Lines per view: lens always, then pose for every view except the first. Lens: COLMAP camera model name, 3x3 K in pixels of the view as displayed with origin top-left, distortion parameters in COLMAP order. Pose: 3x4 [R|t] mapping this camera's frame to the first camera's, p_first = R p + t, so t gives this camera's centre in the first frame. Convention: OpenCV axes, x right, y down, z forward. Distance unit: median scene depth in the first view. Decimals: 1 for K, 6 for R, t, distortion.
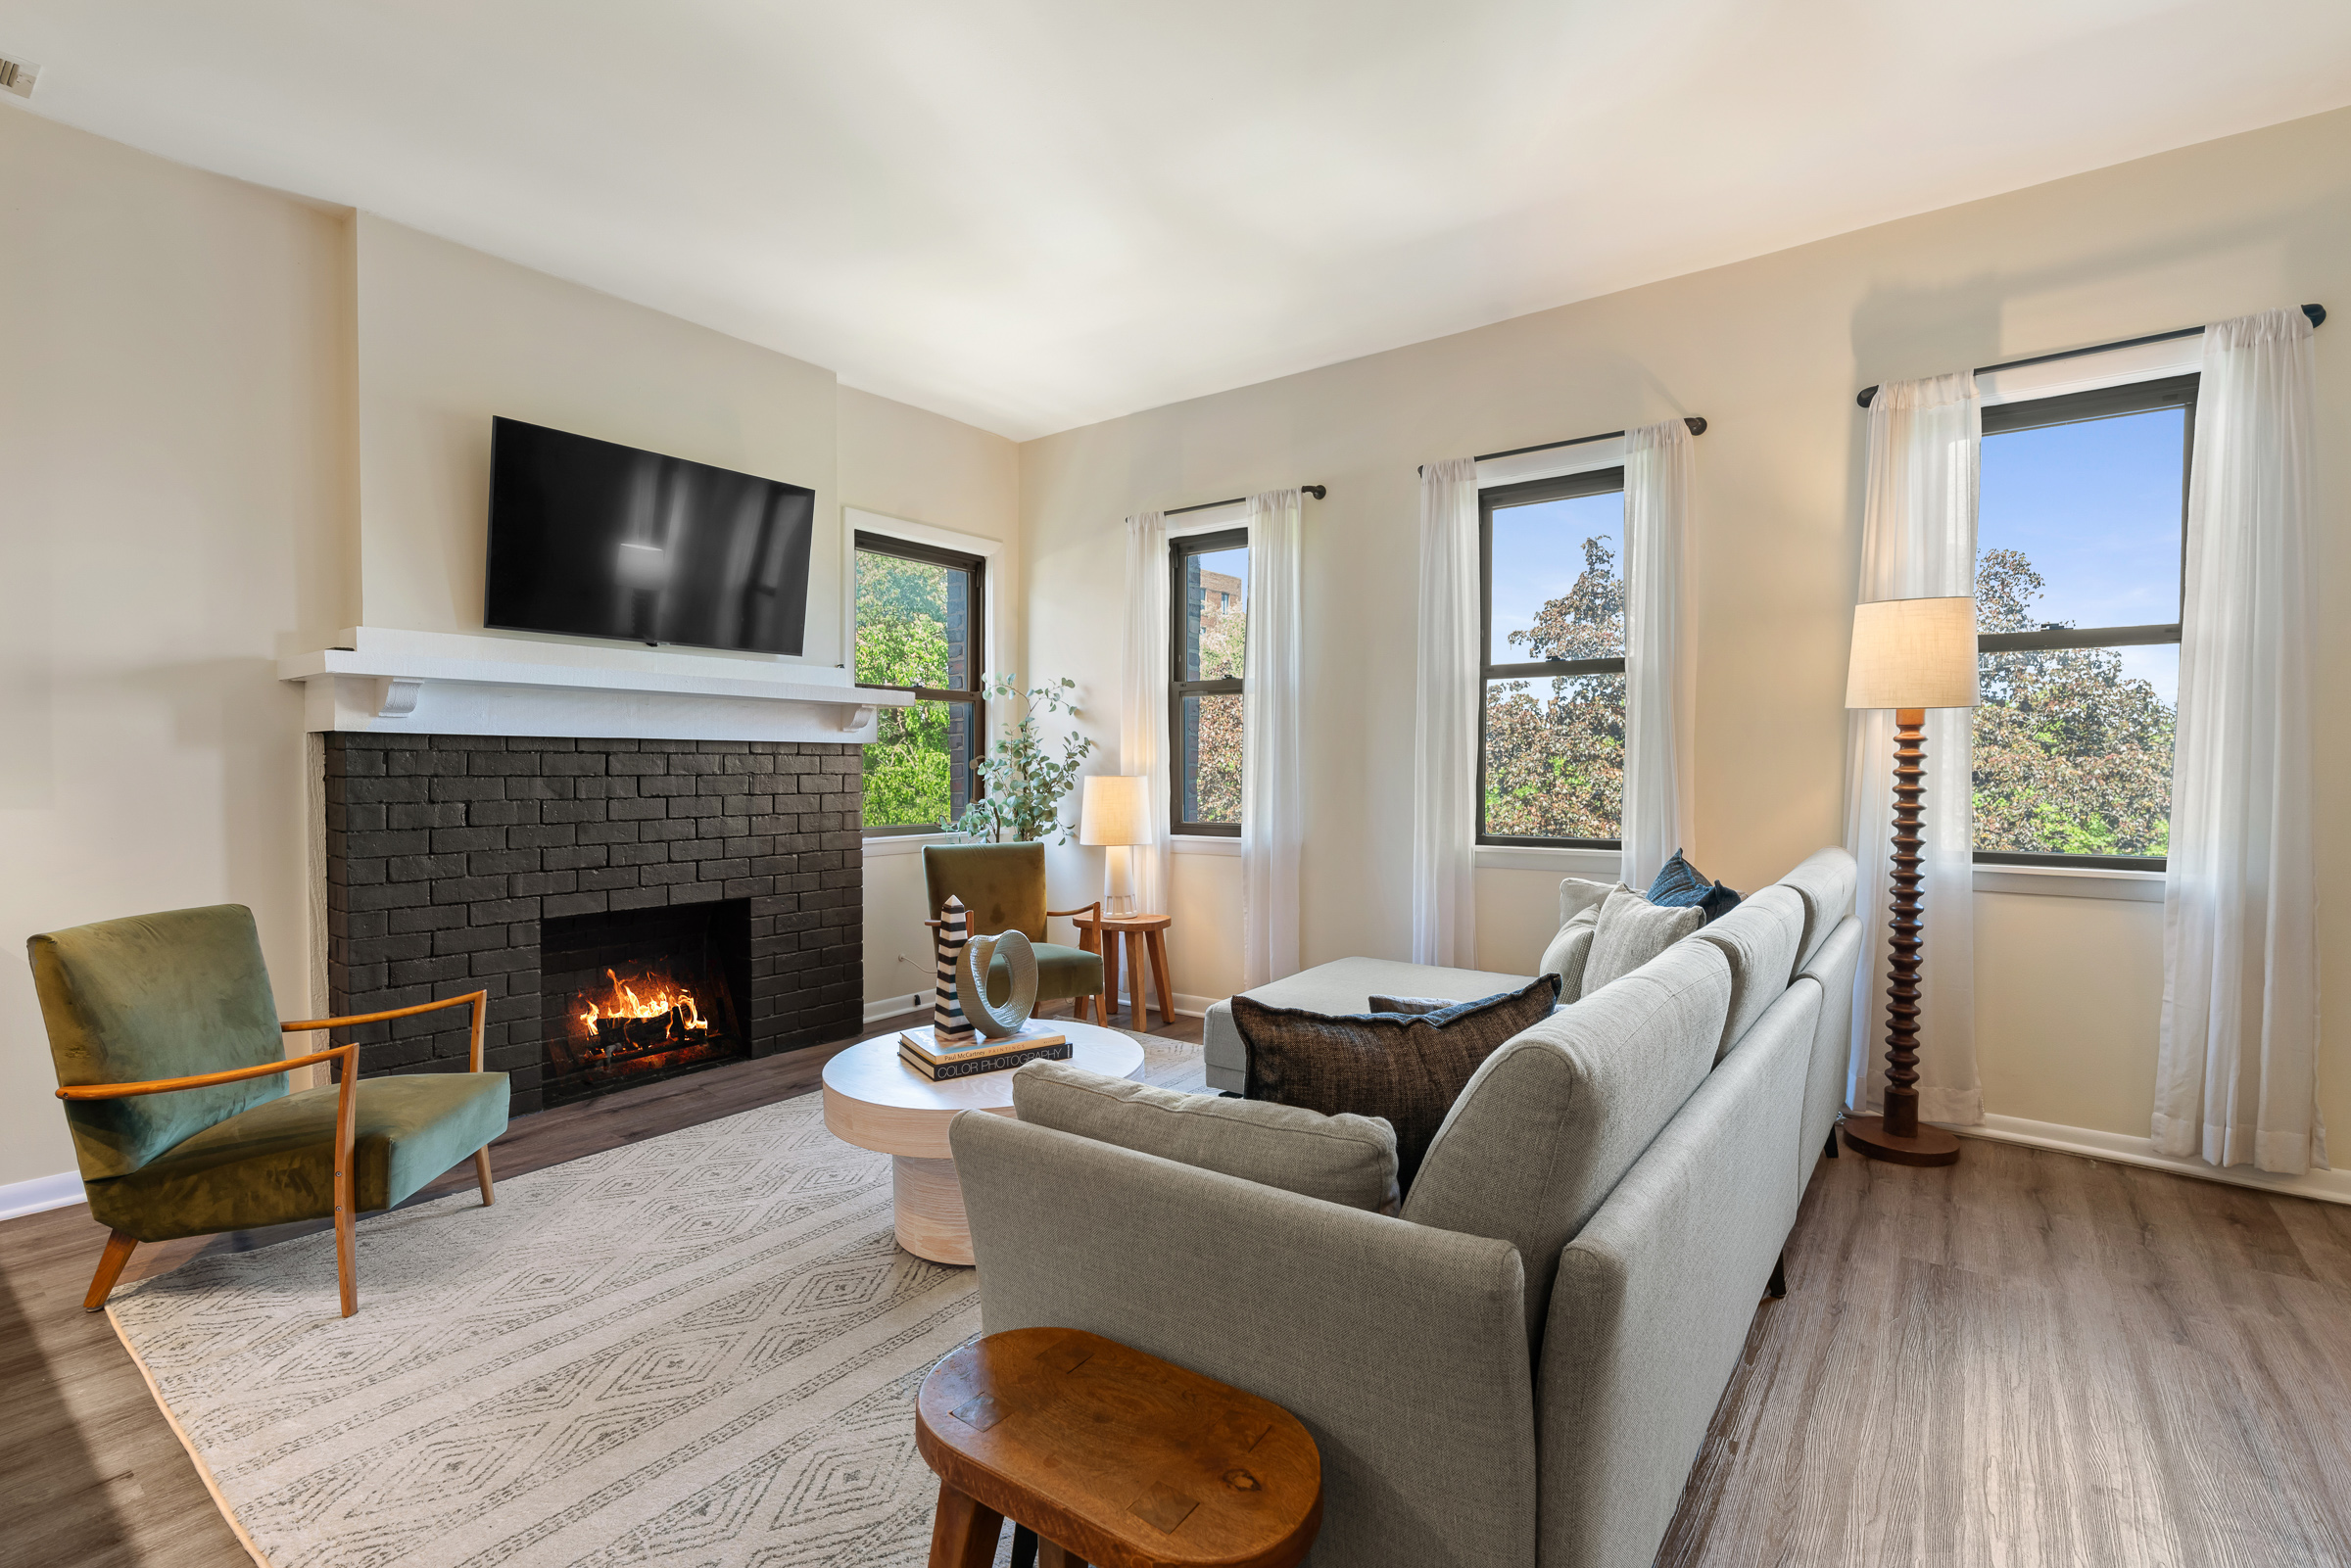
lens RADIAL K [[1071.9, 0, 1167.9], [0, 1071.9, 797.1], [0, 0, 1]] dist [-0.003413, 0.000679]
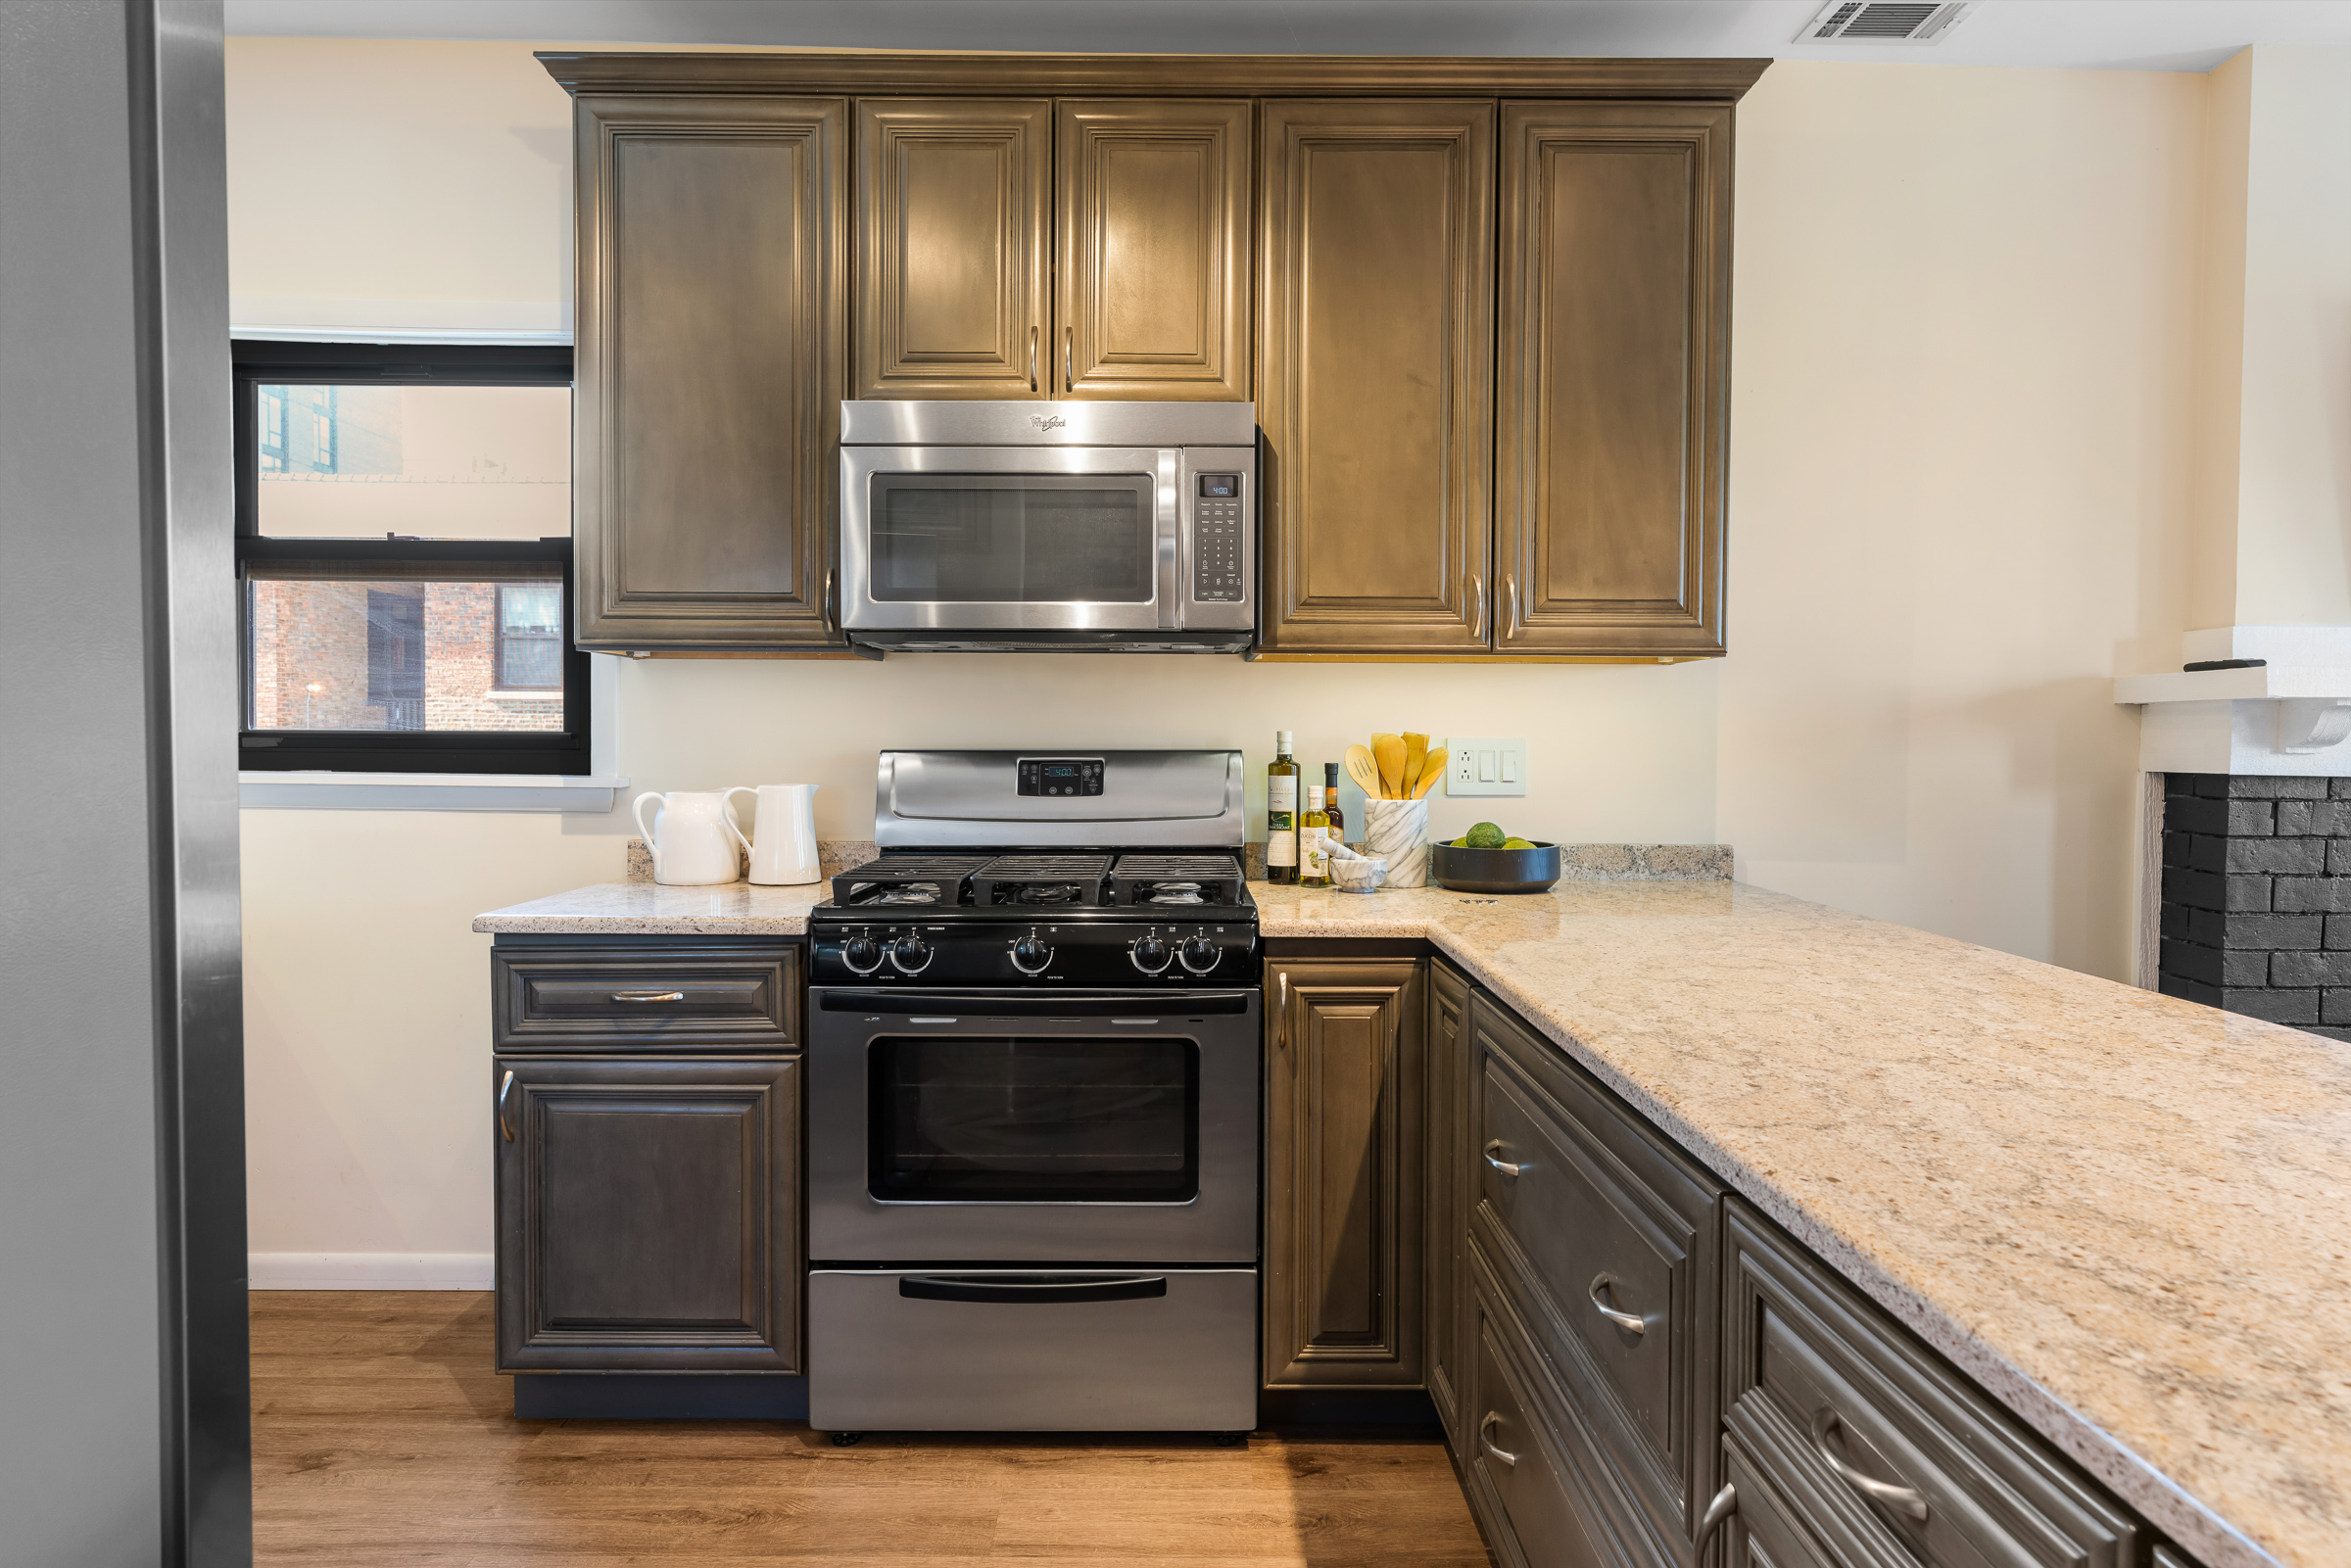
lens RADIAL K [[1353.4, 0, 1184.3], [0, 1353.4, 772.4], [0, 0, 1]] dist [-0.001245, 0.001488]
pose [[0.610314, 0.024802, -0.791771, -0.363002], [-0.029339, 0.999532, 0.008694, -0.038064], [0.791616, 0.017924, 0.610756, -0.092825]]
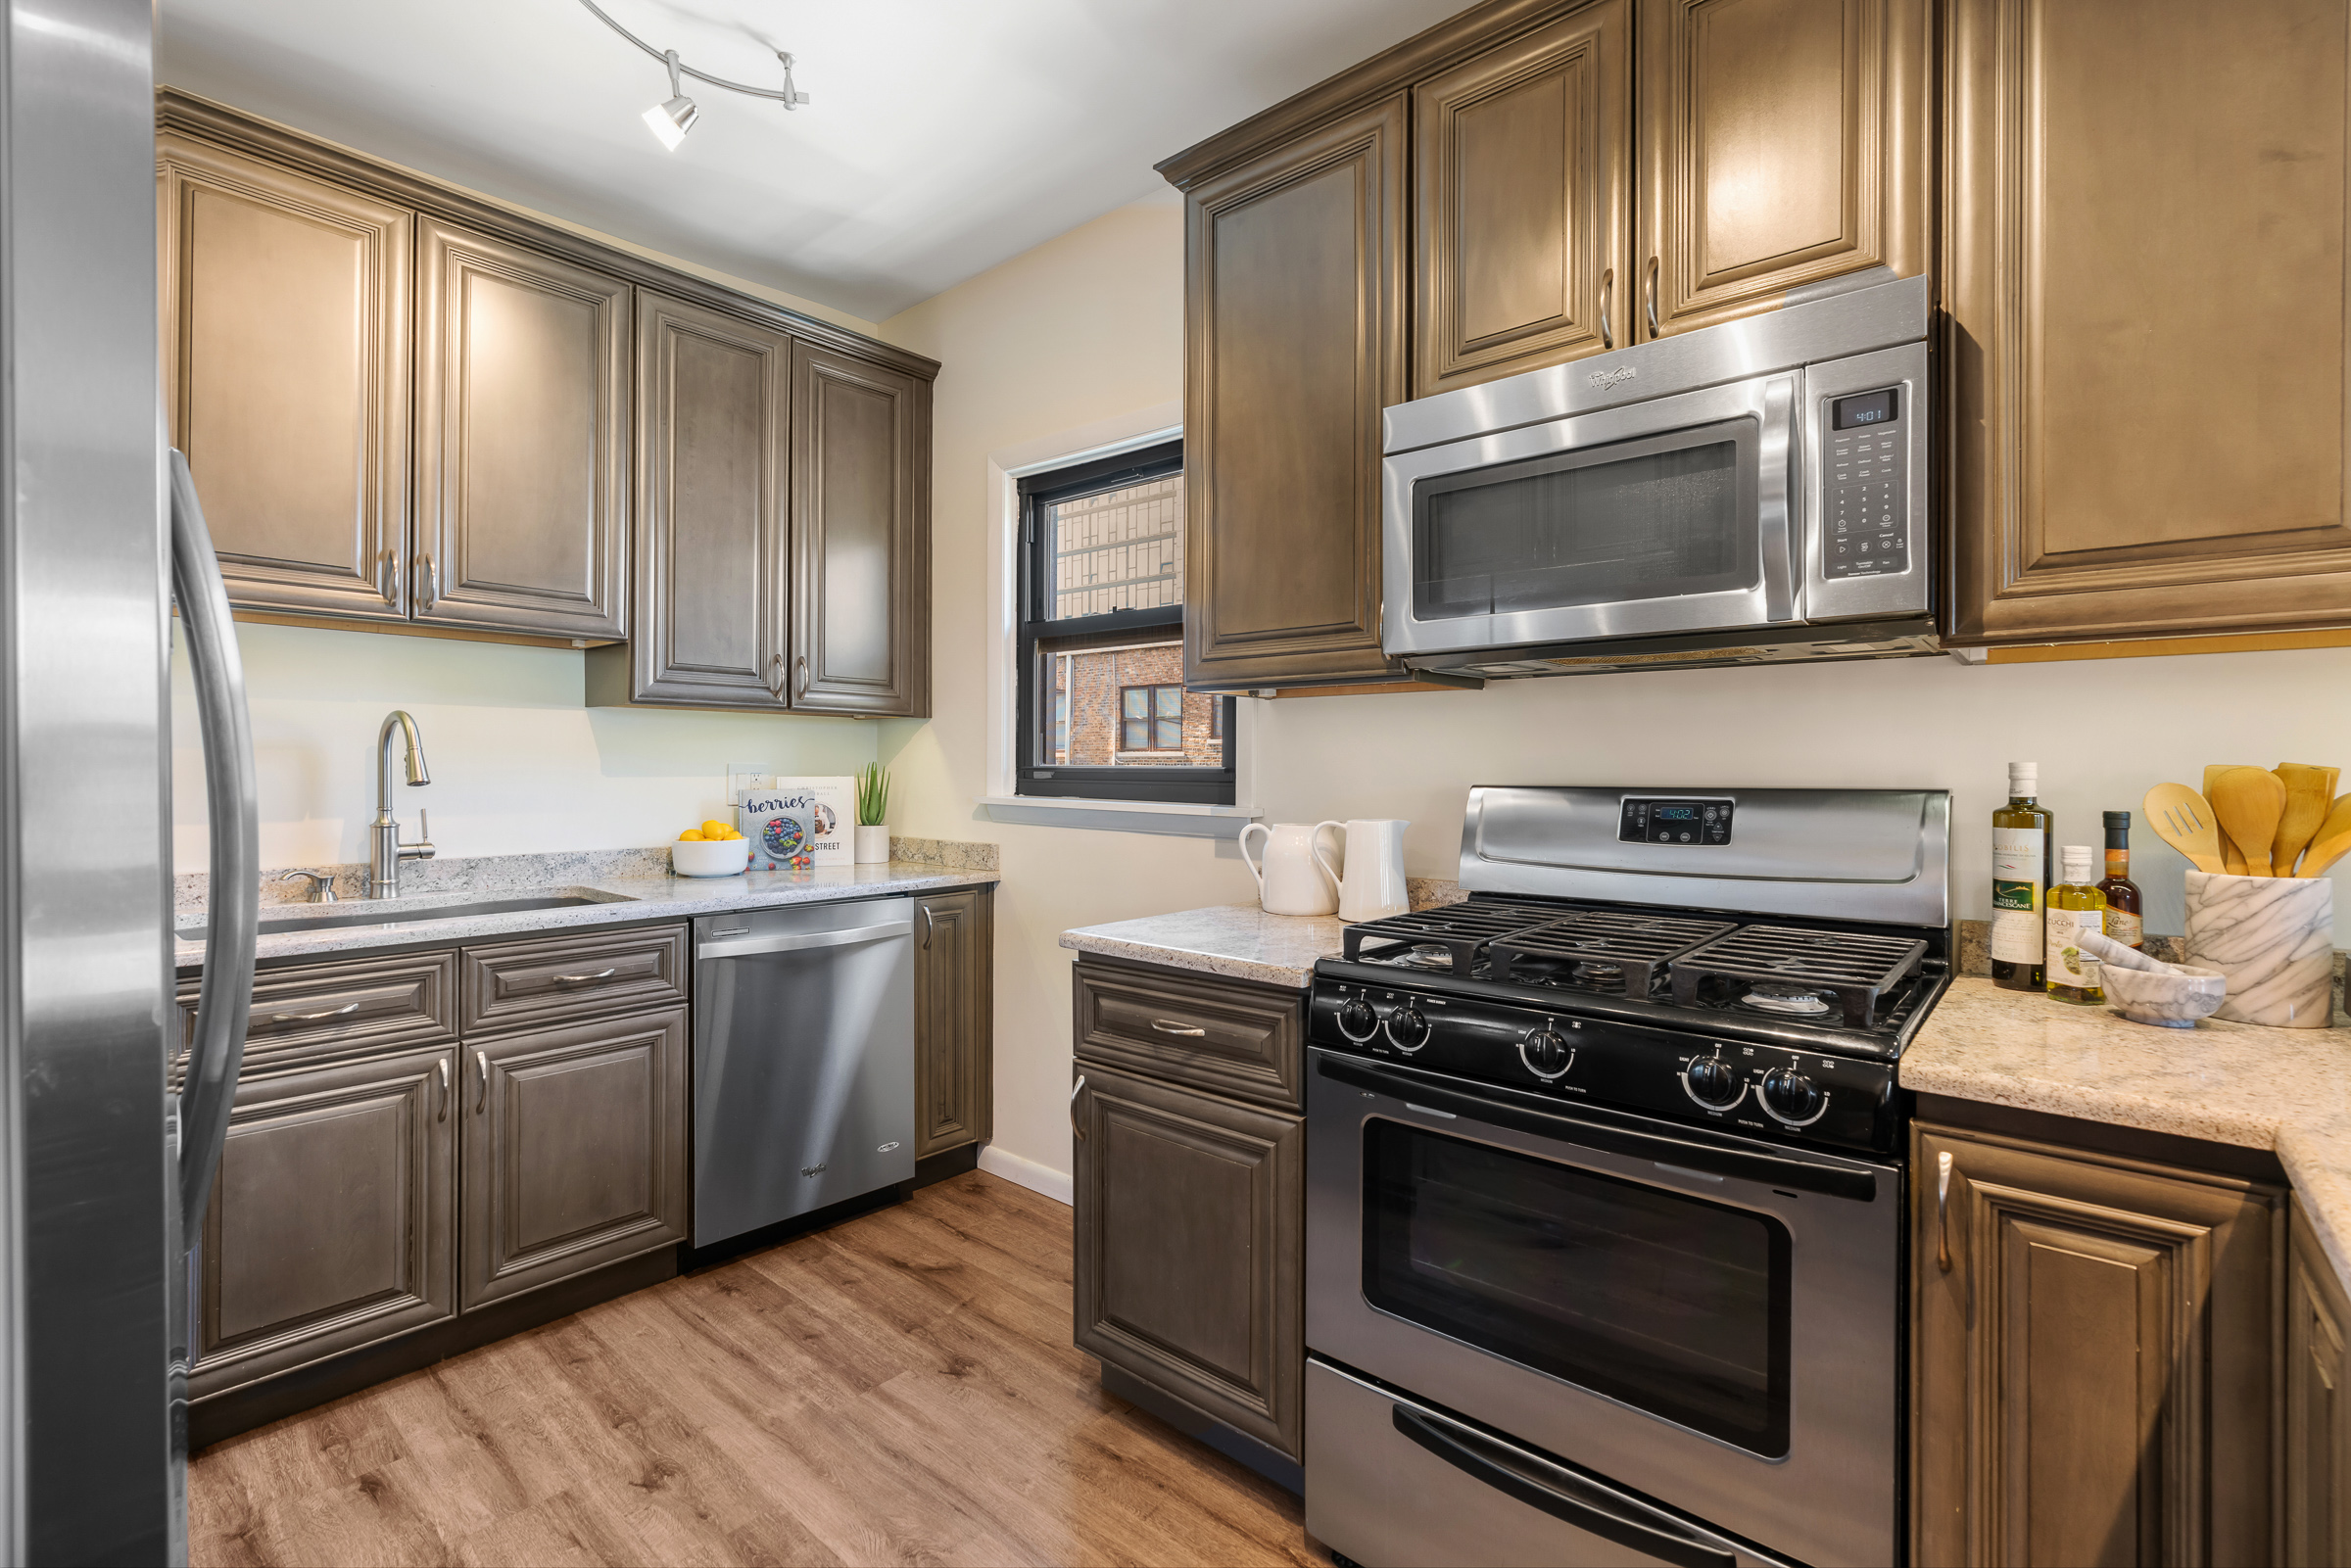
lens RADIAL K [[1053.7, 0, 1182.1], [0, 1053.7, 770.3], [0, 0, 1]] dist [-0.016241, 0.008719]
pose [[-0.062300, 0.005918, -0.998040, -0.504898], [-0.031837, 0.999462, 0.007914, -0.045838], [0.997550, 0.032268, -0.062078, 0.108790]]
